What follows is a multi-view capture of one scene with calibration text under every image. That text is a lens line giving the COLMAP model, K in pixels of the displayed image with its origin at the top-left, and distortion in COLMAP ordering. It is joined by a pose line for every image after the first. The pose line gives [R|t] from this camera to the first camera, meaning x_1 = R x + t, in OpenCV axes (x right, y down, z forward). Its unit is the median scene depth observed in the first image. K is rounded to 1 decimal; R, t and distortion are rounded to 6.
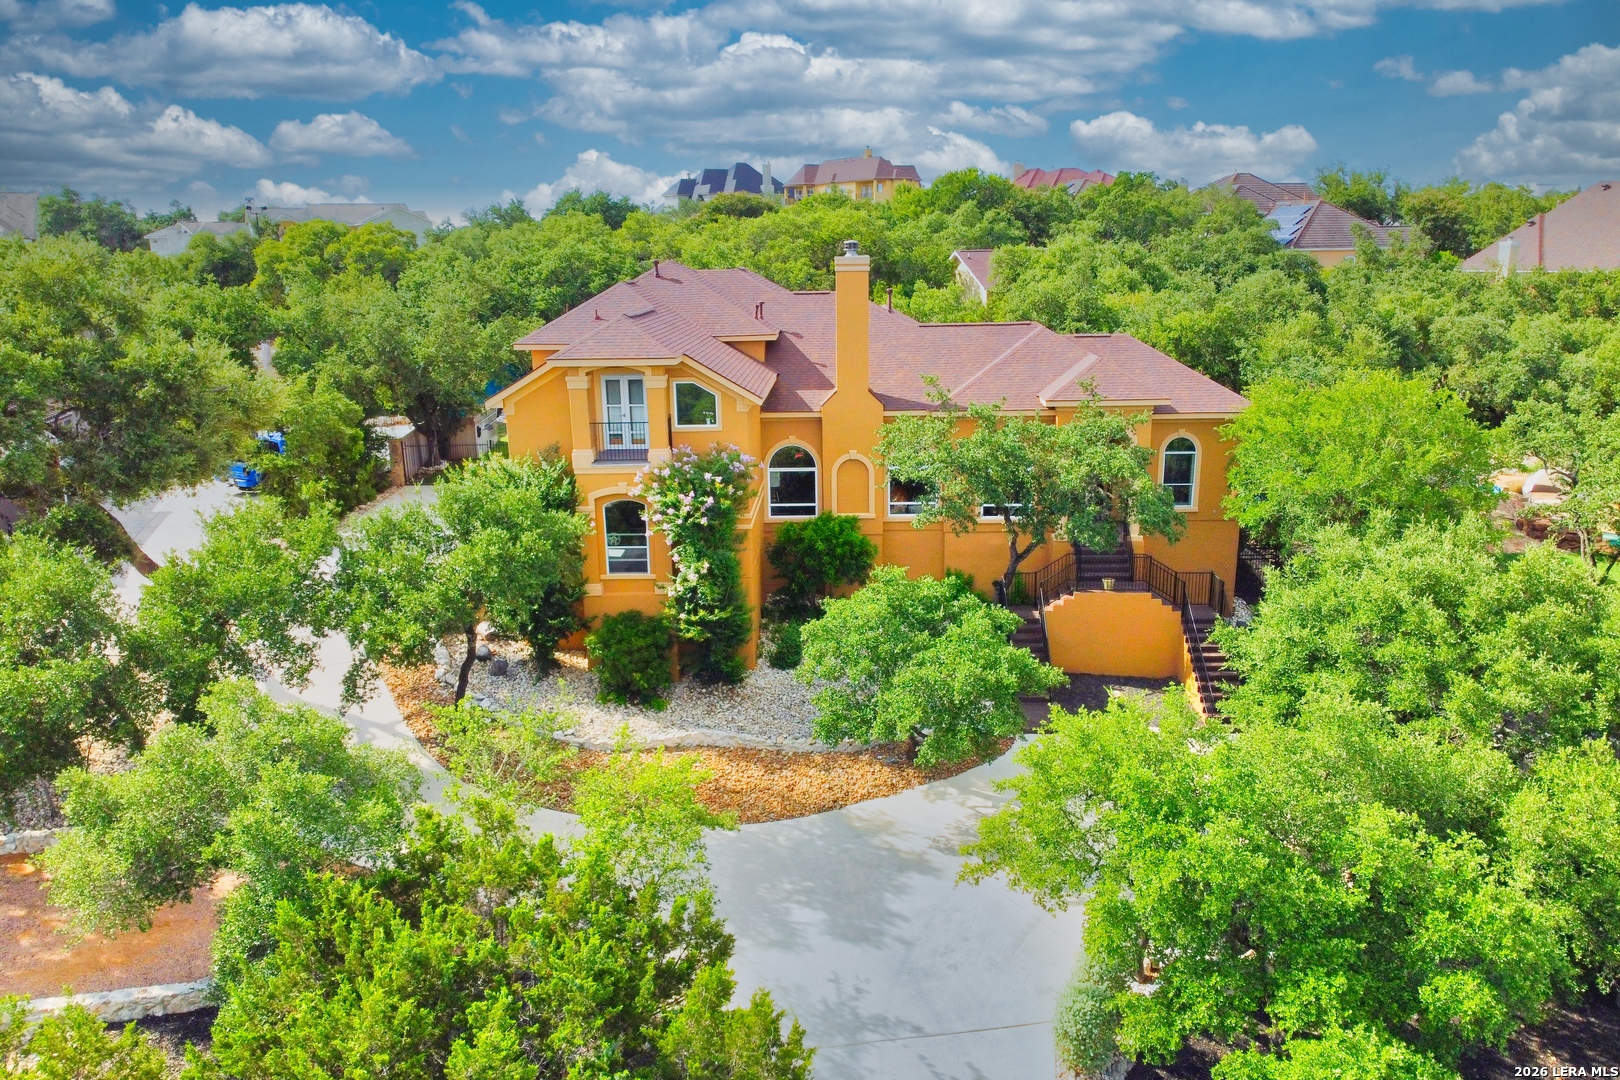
lens RADIAL K [[1205.4, 0, 806.1], [0, 1205.4, 594.9], [0, 0, 1]] dist [-0.001418, -0.008580]
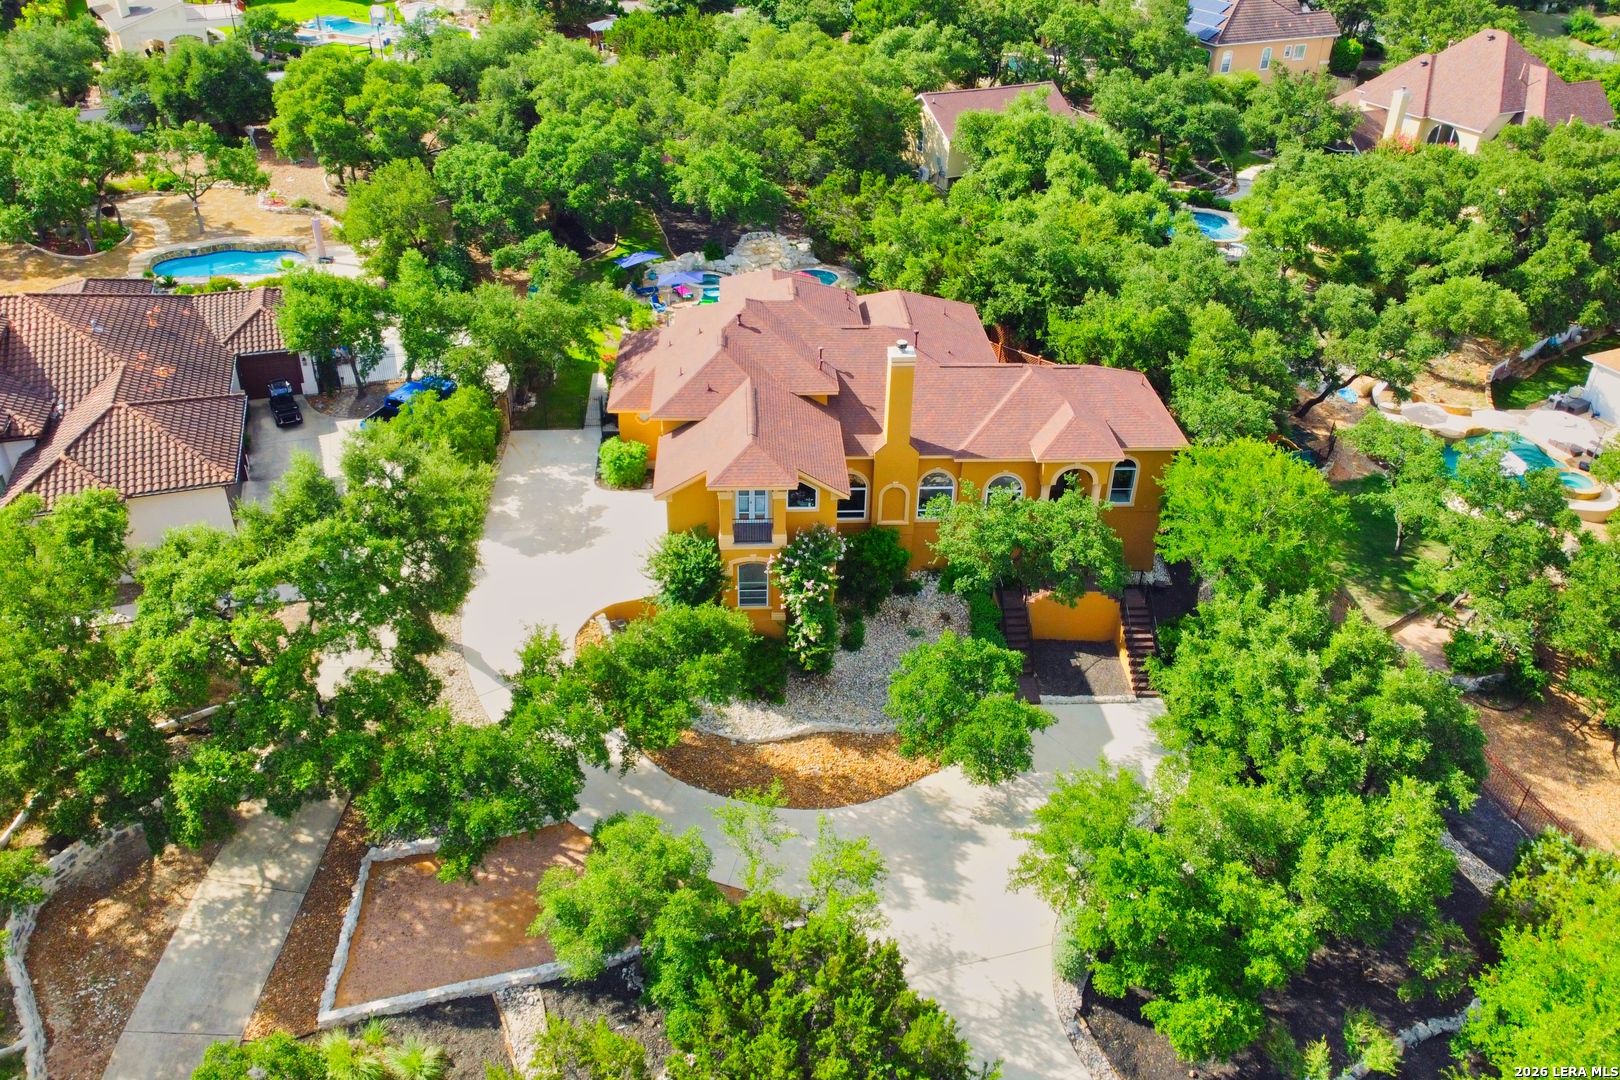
lens RADIAL K [[1196.3, 0, 808.2], [0, 1196.3, 515.2], [0, 0, 1]] dist [0.001597, -0.003337]
pose [[0.995831, -0.015338, 0.089924, -0.212782], [-0.008828, 0.964933, 0.262347, -0.508773], [-0.090794, -0.262047, 0.960774, -0.364293]]
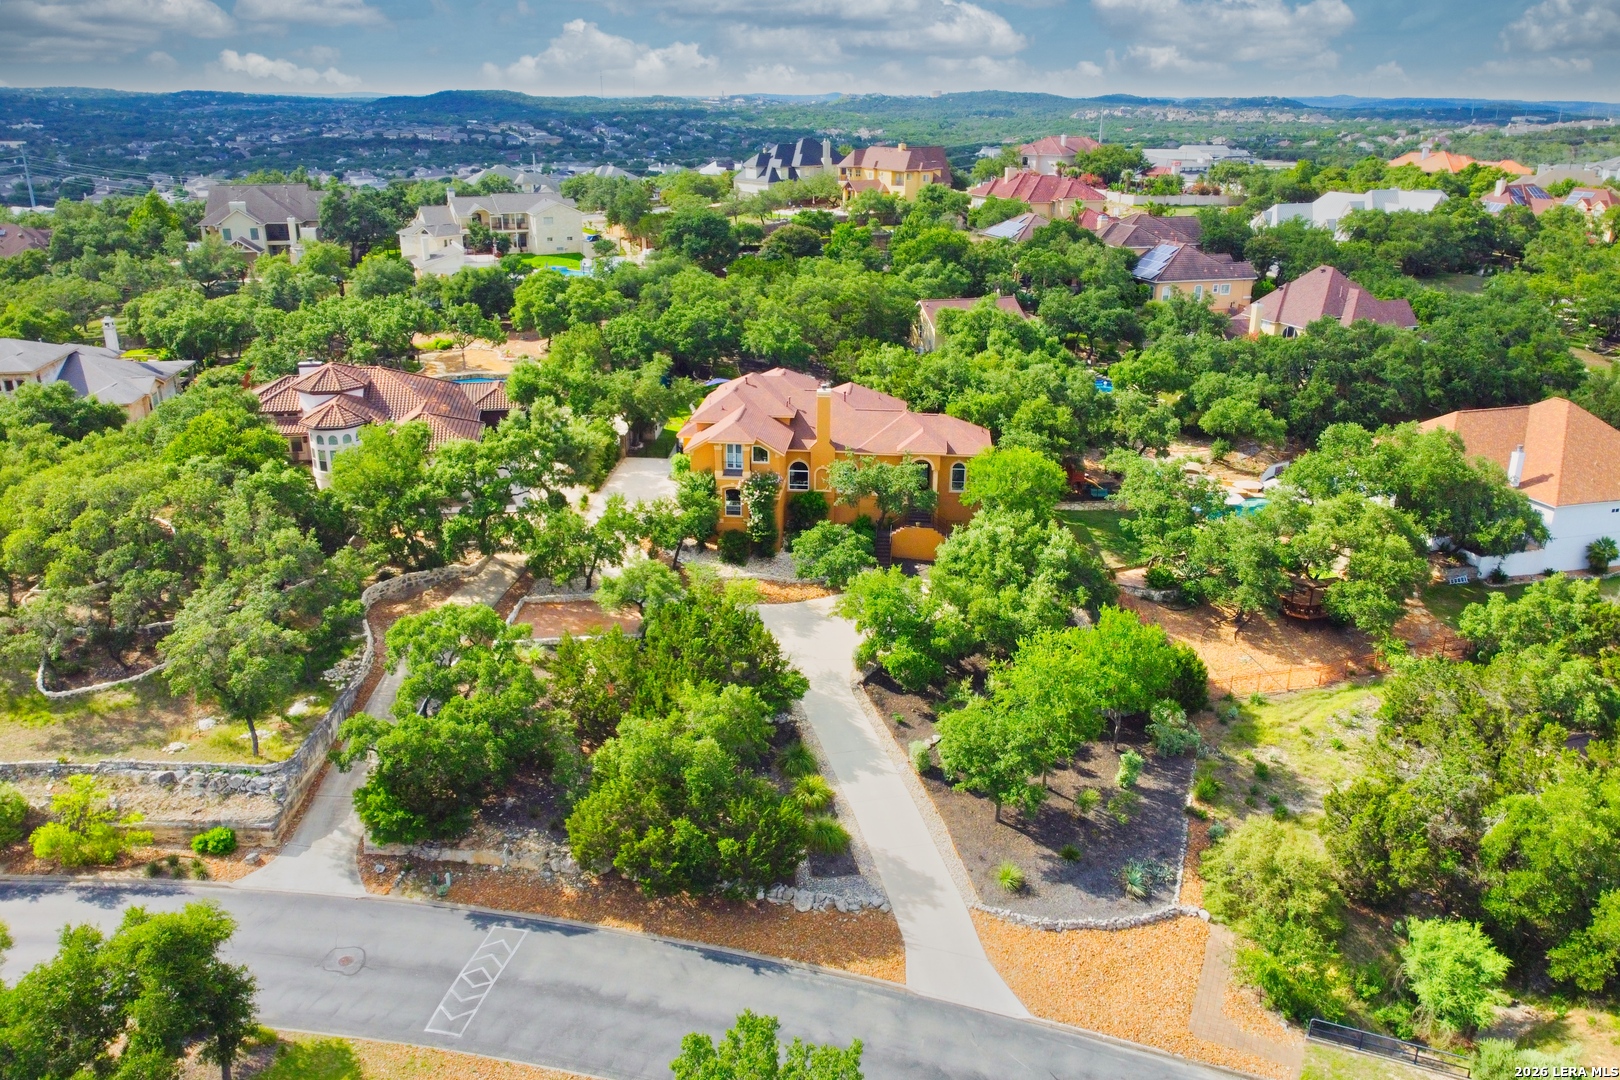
lens RADIAL K [[1147.2, 0, 810.0], [0, 1147.2, 540.0], [0, 0, 1]] dist [-0.000245, -0.004555]
pose [[0.998130, 0.040339, -0.045937, 0.147074], [-0.037019, 0.996792, 0.070959, -0.153796], [0.048652, -0.069126, 0.996421, -1.589651]]
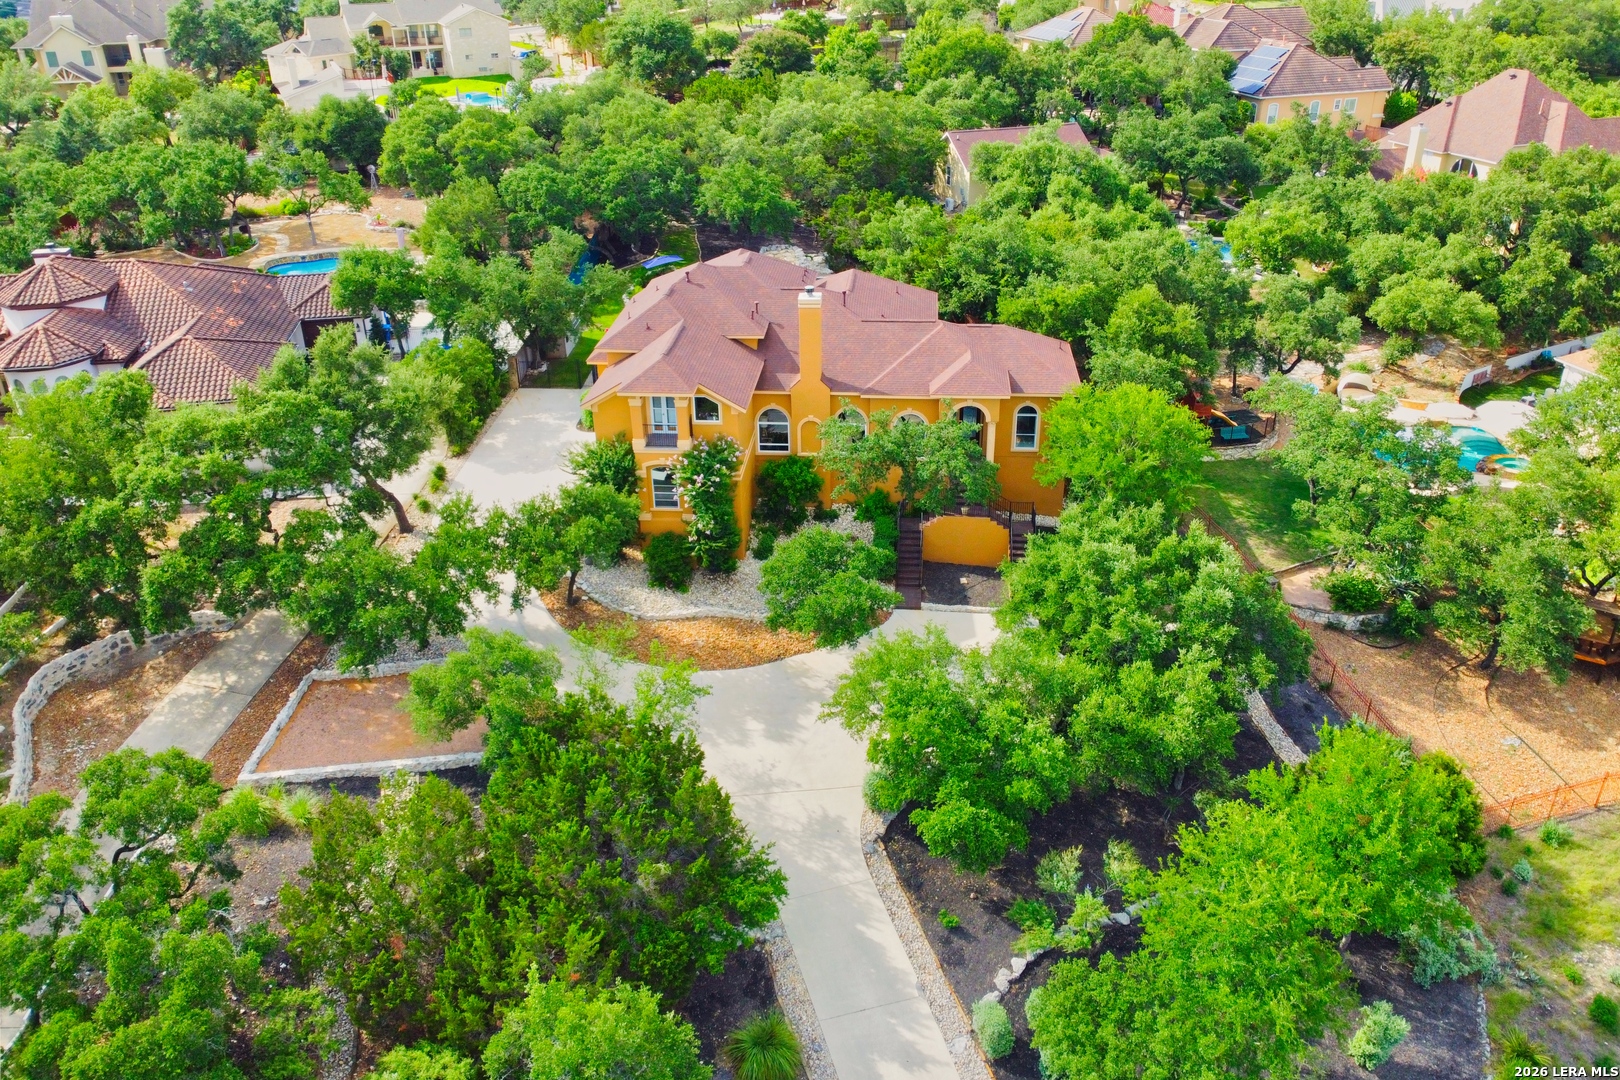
lens RADIAL K [[1177.0, 0, 810.3], [0, 1177.0, 517.7], [0, 0, 1]] dist [-0.000004, -0.000723]
pose [[0.998607, 0.025749, -0.046047, 0.128831], [-0.016641, 0.981984, 0.188230, -0.319343], [0.050064, -0.187202, 0.981045, -0.602672]]
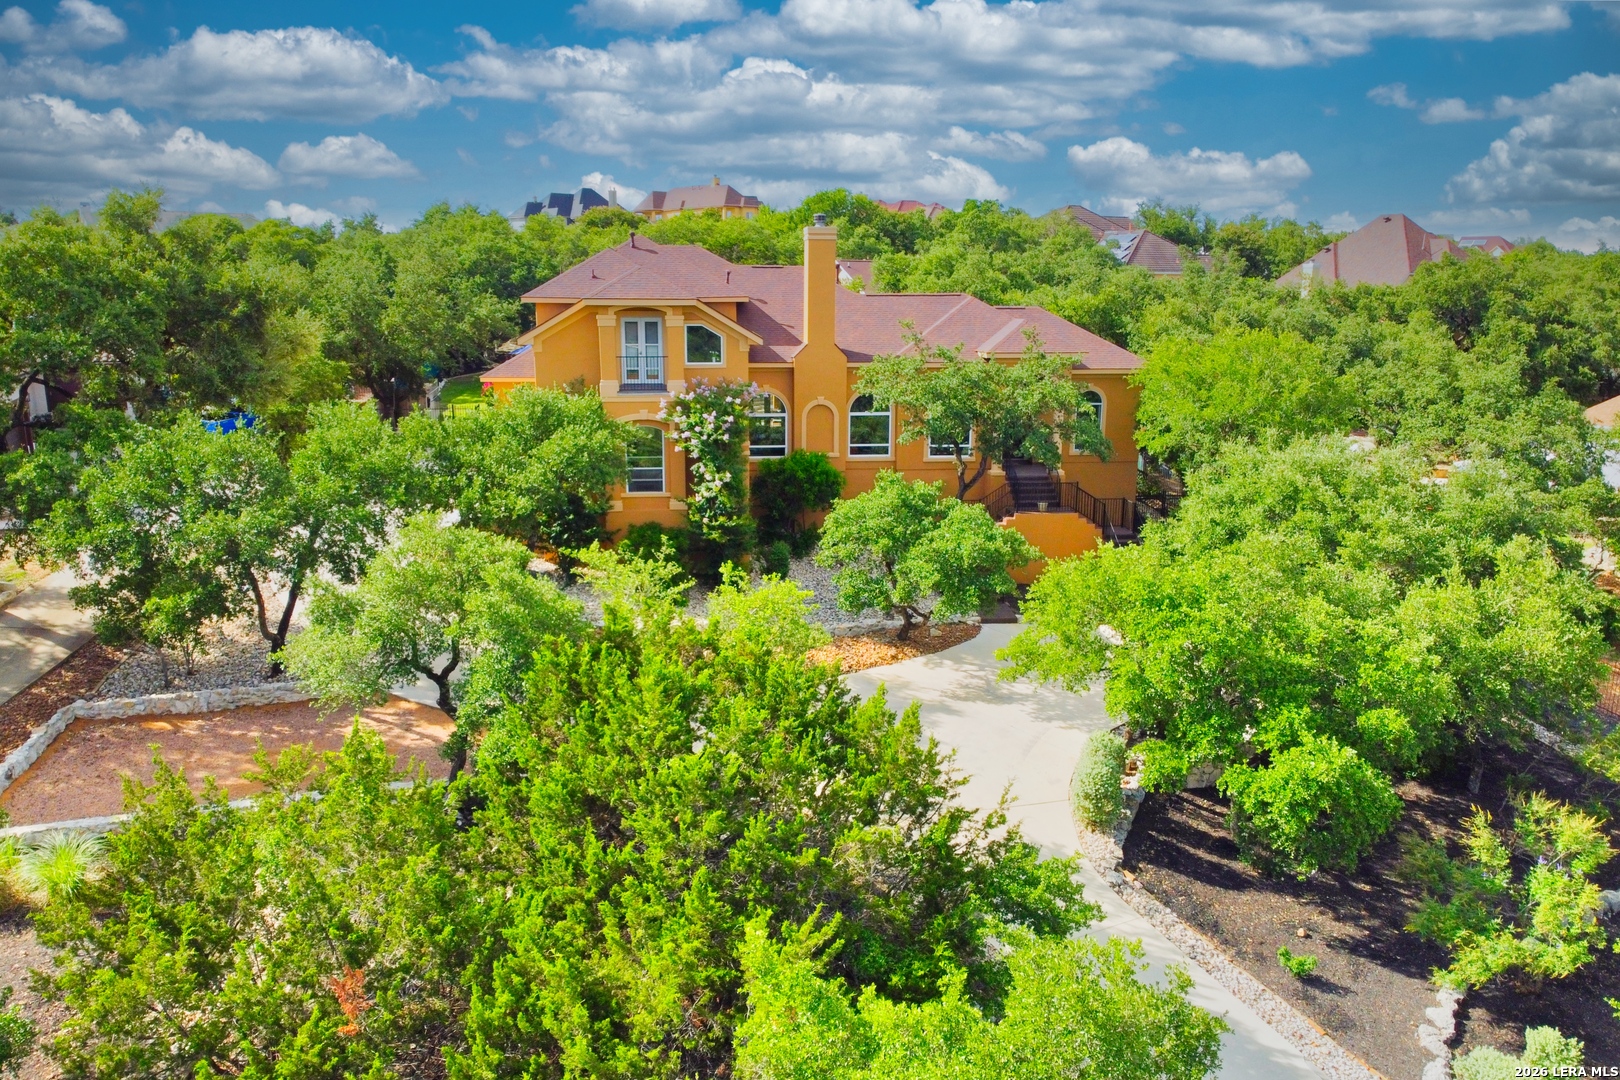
lens RADIAL K [[1205.4, 0, 806.1], [0, 1205.4, 594.9], [0, 0, 1]] dist [-0.001418, -0.008580]
pose [[0.989100, -0.016025, 0.146373, -0.168404], [0.020468, 0.999373, -0.028900, 0.117259], [-0.145819, 0.031581, 0.988807, -0.146560]]
